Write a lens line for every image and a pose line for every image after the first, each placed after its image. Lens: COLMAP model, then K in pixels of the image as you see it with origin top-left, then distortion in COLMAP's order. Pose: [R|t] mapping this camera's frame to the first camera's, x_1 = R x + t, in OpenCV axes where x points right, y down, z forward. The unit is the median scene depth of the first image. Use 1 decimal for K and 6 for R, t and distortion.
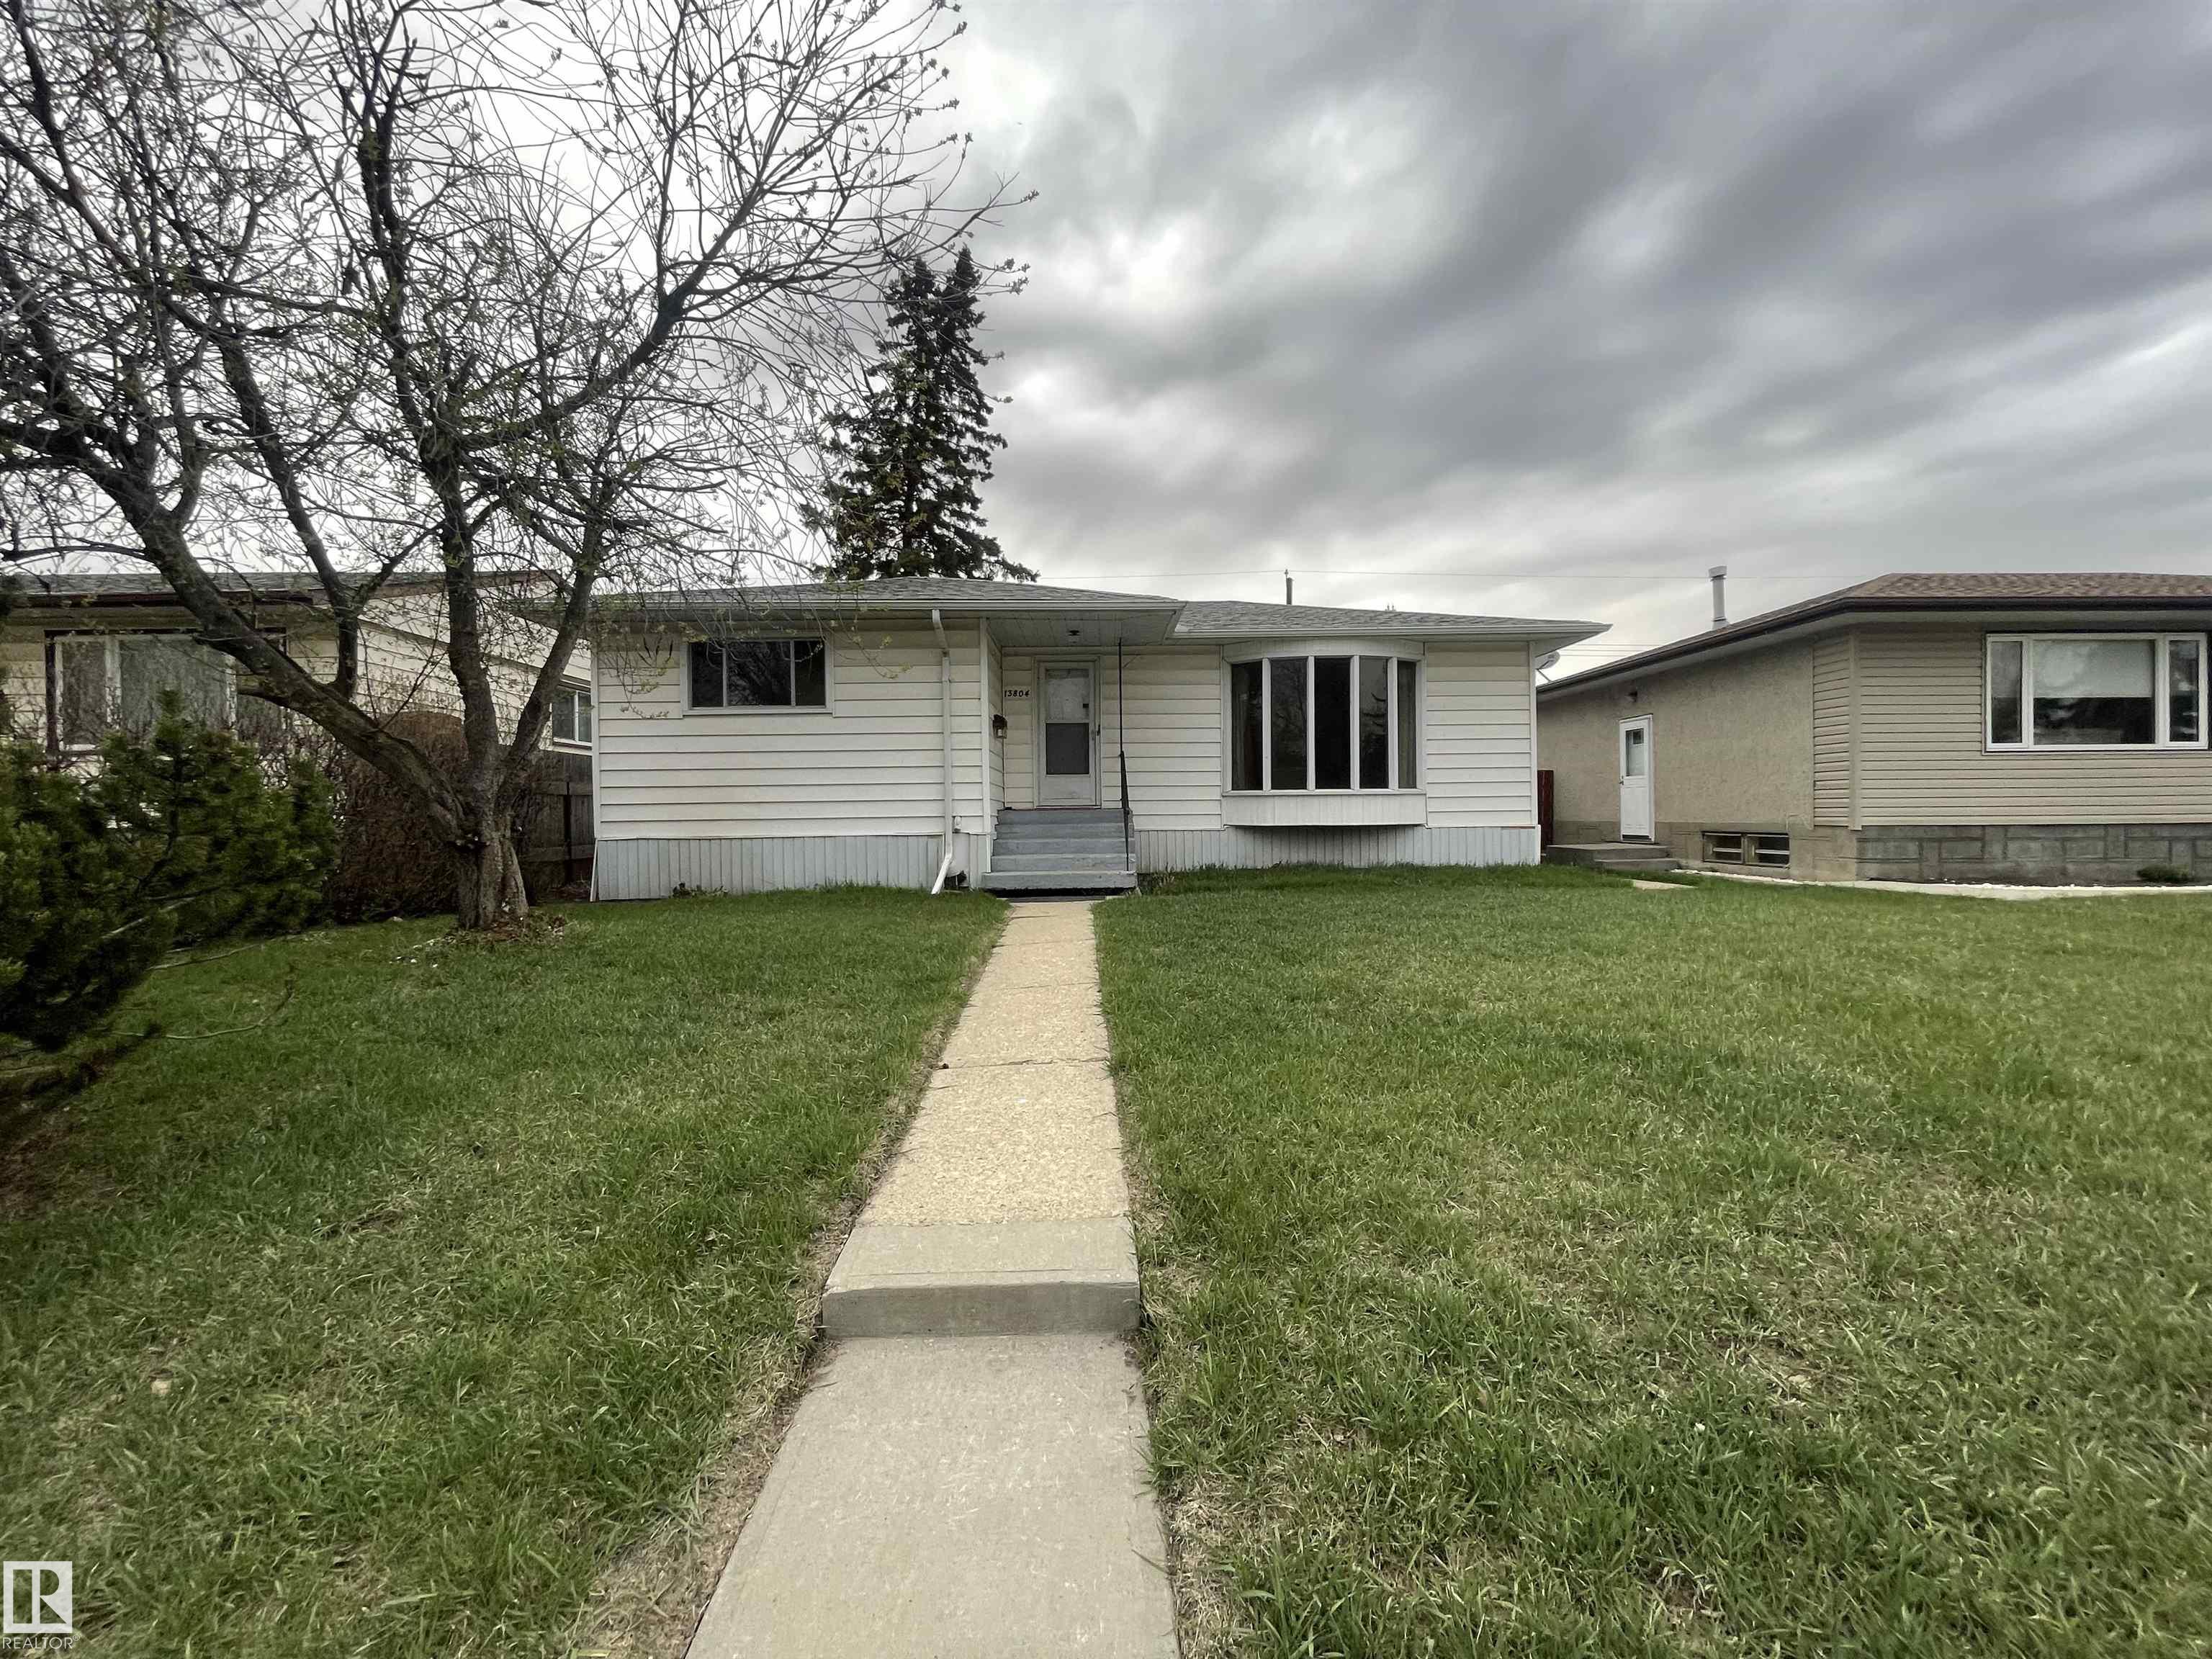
lens RADIAL K [[897.1, 0, 1121.7], [0, 897.1, 830.6], [0, 0, 1]] dist [-0.001846, -0.000152]
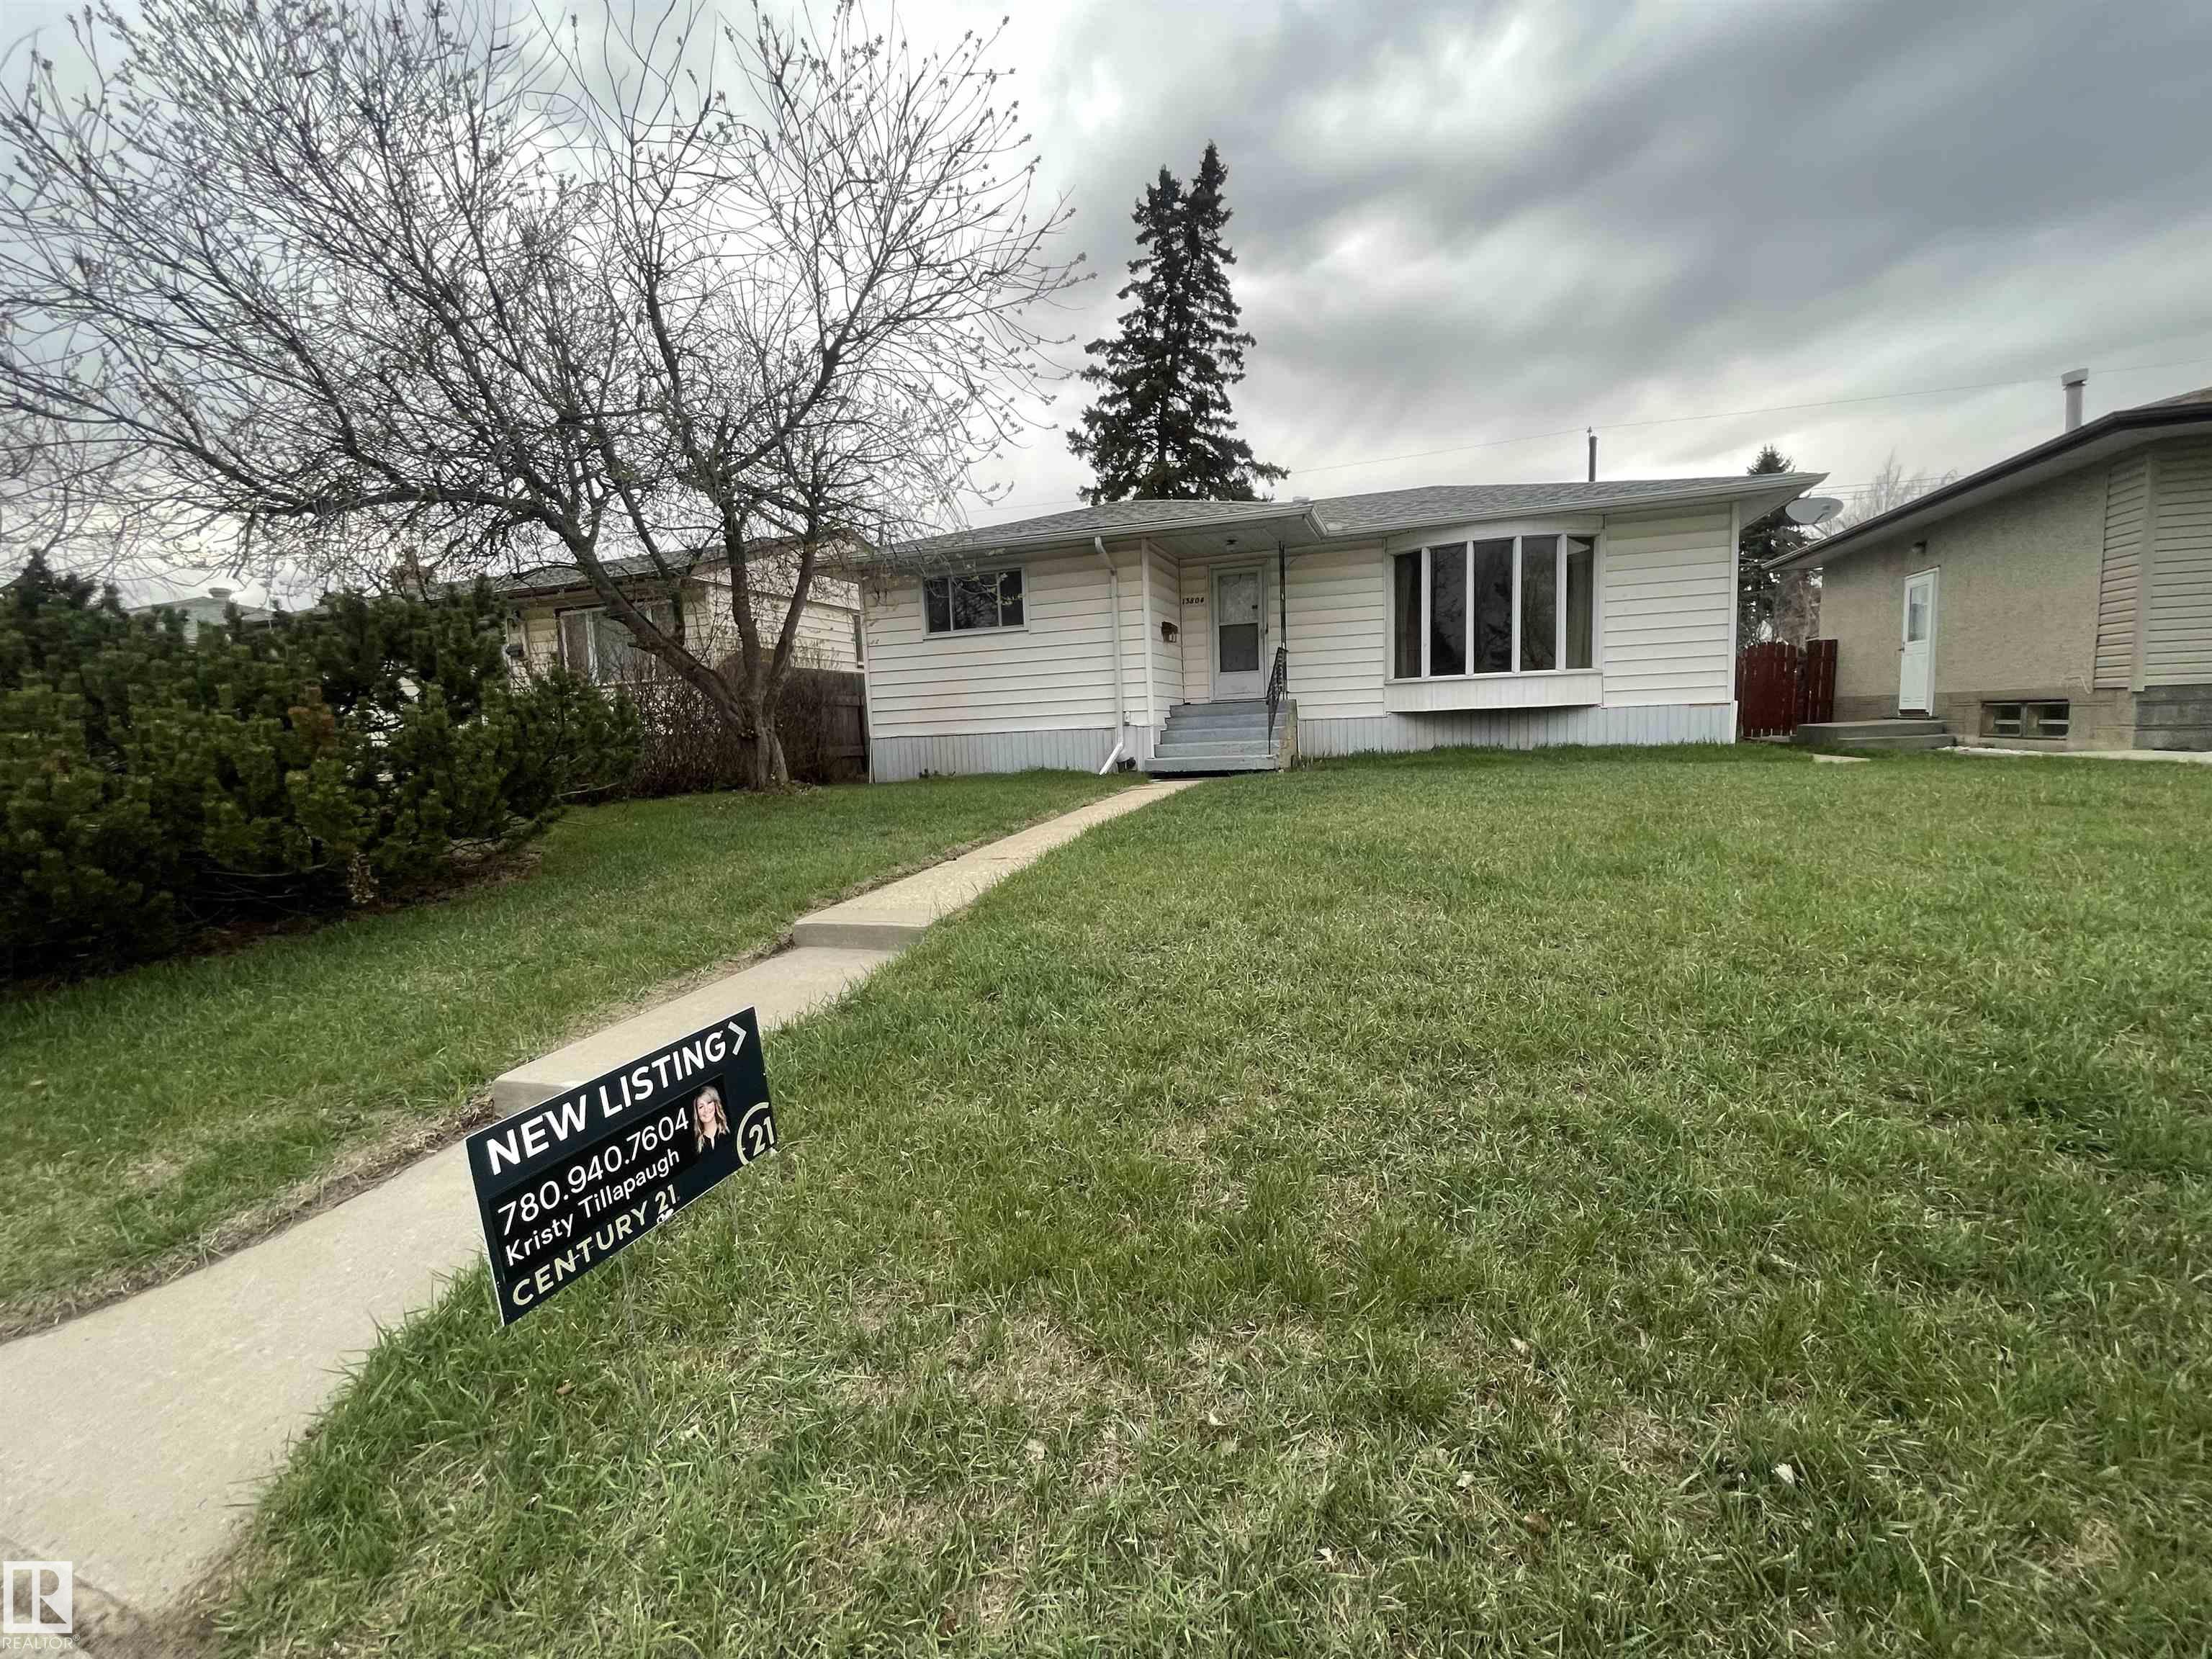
lens RADIAL K [[897.1, 0, 1117.4], [0, 897.1, 823.3], [0, 0, 1]] dist [-0.001846, -0.000152]
pose [[0.939776, 0.007903, -0.341698, 0.187824], [0.025933, 0.995202, 0.094342, 0.017003], [0.340804, -0.097522, 0.935062, -0.116939]]
